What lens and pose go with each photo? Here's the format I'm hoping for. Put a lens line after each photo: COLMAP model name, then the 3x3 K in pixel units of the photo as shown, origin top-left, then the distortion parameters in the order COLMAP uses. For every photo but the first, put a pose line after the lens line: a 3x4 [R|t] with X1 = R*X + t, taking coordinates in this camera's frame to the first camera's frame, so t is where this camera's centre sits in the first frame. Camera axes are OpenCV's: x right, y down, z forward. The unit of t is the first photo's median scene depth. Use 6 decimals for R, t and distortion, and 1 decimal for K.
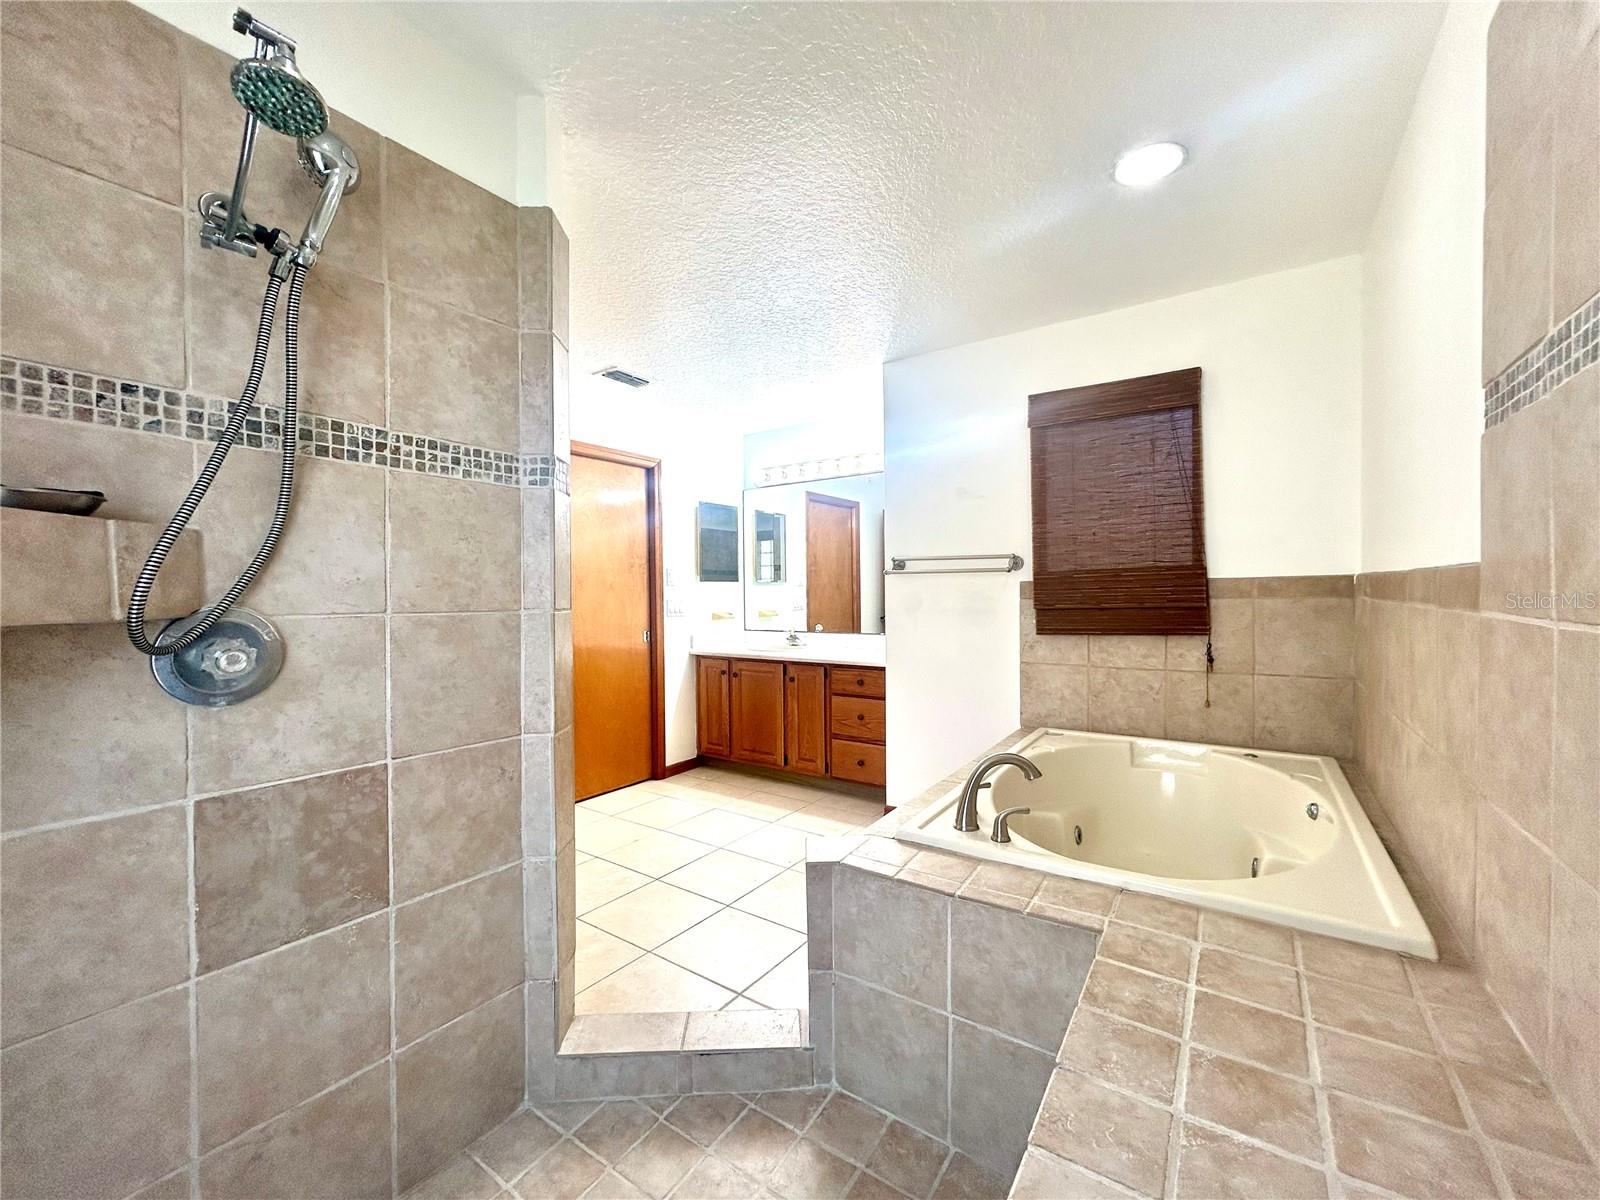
lens RADIAL K [[645.1, 0, 802.4], [0, 645.1, 600.3], [0, 0, 1]] dist [-0.001153, 0.001005]
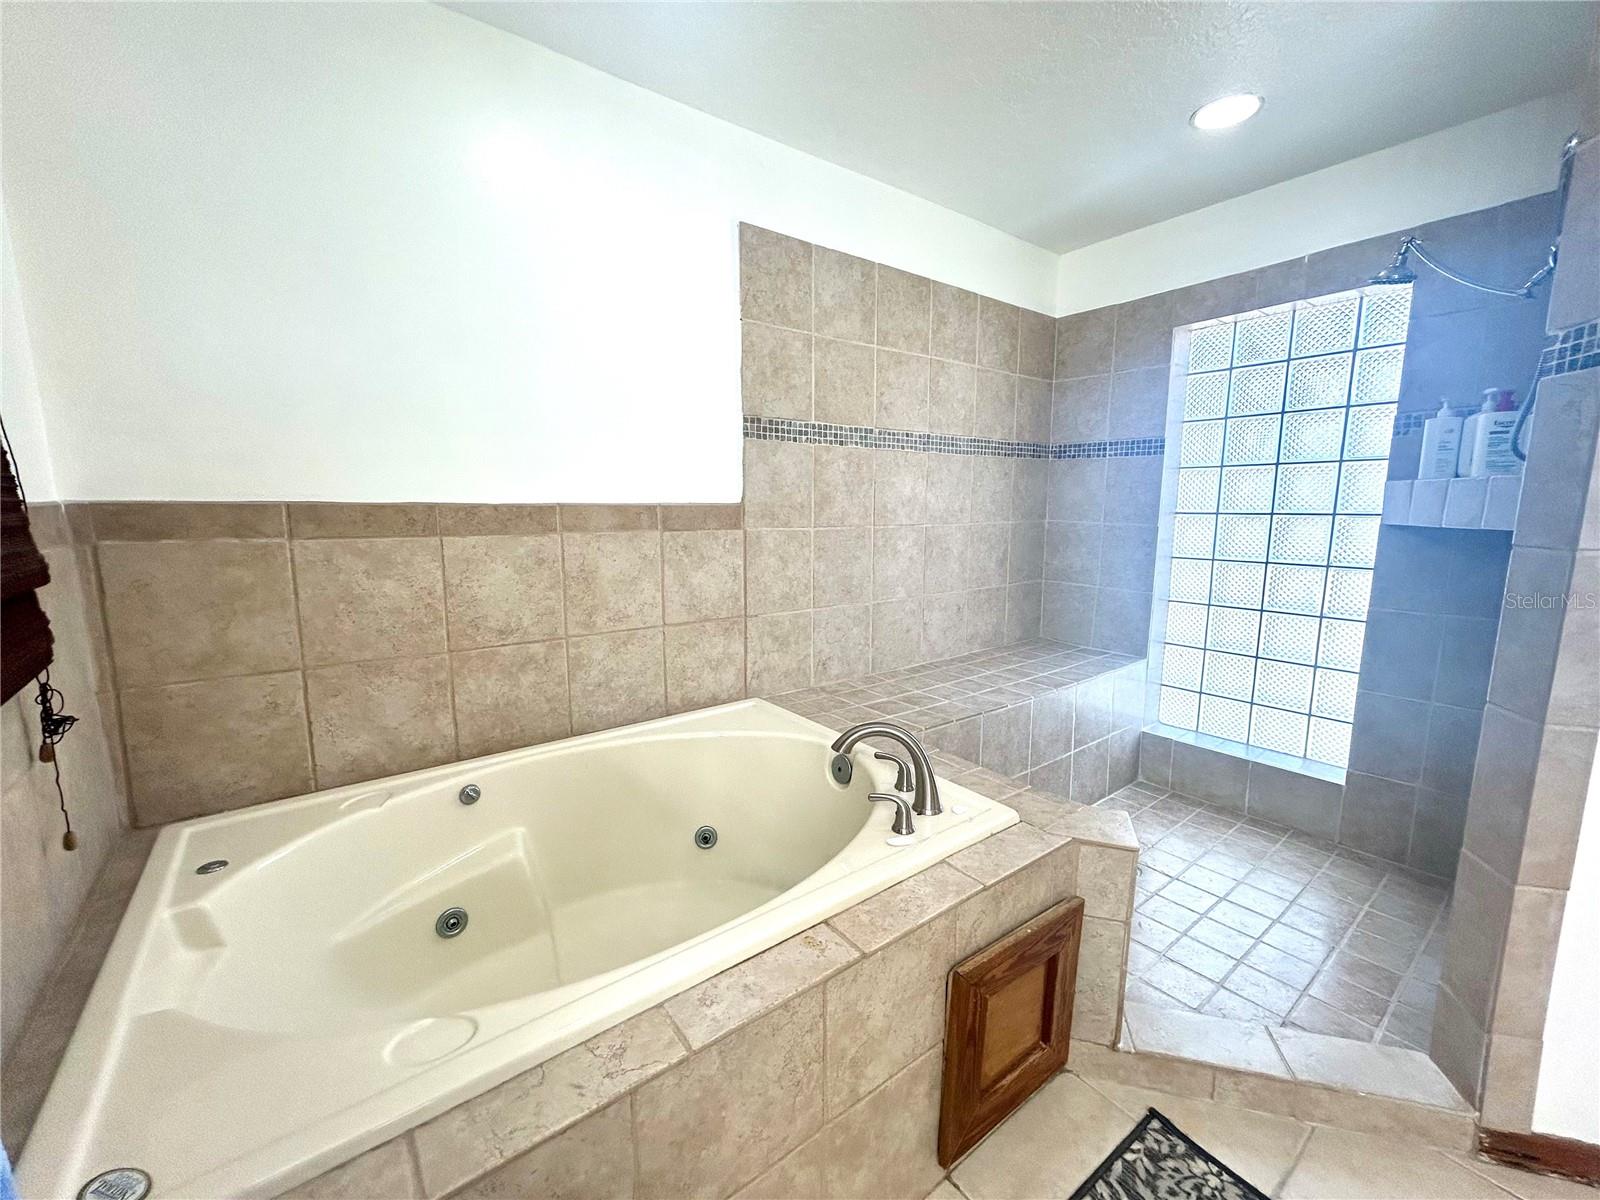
lens RADIAL K [[645.1, 0, 796.7], [0, 645.1, 599.0], [0, 0, 1]] dist [-0.001153, 0.001005]
pose [[-0.948064, -0.038811, 0.315704, 0.176018], [0.010656, 0.988096, 0.153471, -0.049986], [-0.317902, 0.148865, -0.936364, 1.989381]]
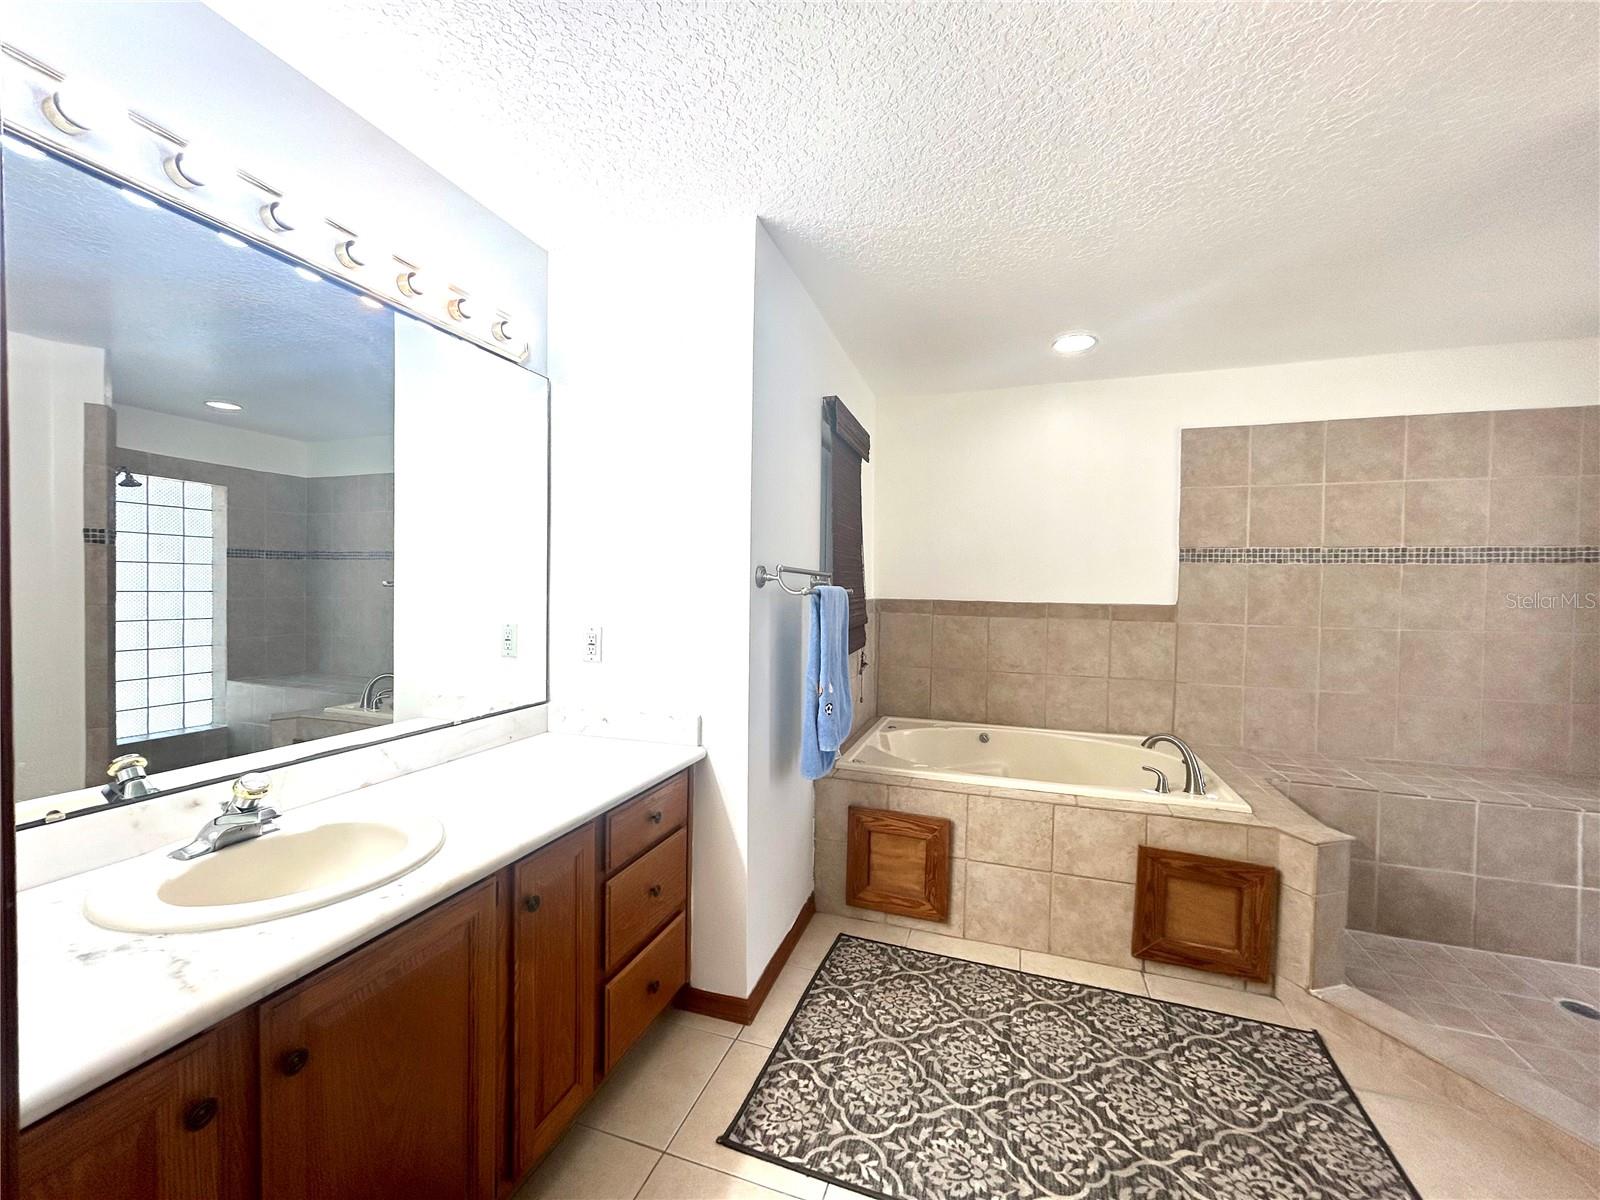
lens RADIAL K [[645.1, 0, 803.5], [0, 645.1, 600.7], [0, 0, 1]] dist [-0.001153, 0.001005]
pose [[-0.276571, -0.017944, 0.960826, -0.916733], [-0.003102, 0.999837, 0.017779, -0.089174], [-0.960989, 0.001937, -0.276581, 2.419888]]
